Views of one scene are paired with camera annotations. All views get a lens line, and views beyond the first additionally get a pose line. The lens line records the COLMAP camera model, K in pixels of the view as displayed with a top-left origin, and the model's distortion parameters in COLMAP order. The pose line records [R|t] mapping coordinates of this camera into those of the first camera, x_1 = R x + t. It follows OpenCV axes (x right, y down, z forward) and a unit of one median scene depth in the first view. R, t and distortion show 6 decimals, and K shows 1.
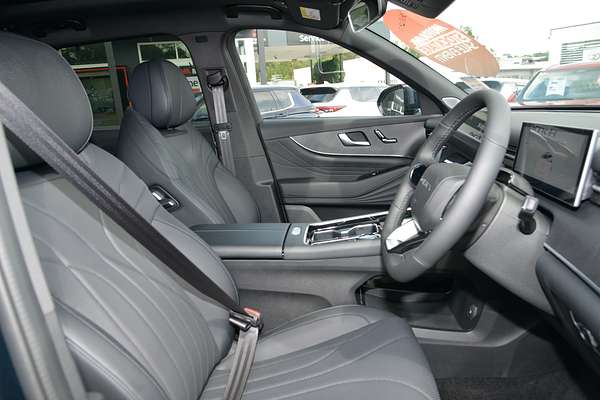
lens RADIAL K [[415.7, 0, 300.0], [0, 415.7, 200.0], [0, 0, 1]] dist [-0.111325, 0.056382]
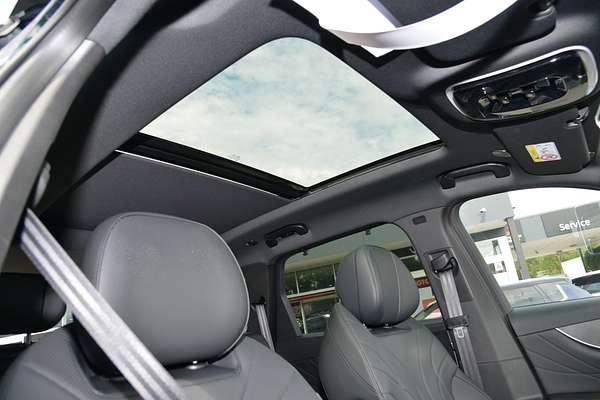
lens RADIAL K [[415.7, 0, 300.0], [0, 415.7, 200.0], [0, 0, 1]] dist [-0.111325, 0.056382]
pose [[0.825187, -0.216323, -0.521795, 0.016676], [-0.059818, 0.885101, -0.461538, -0.008725], [0.561683, 0.412069, 0.717434, 0.189514]]
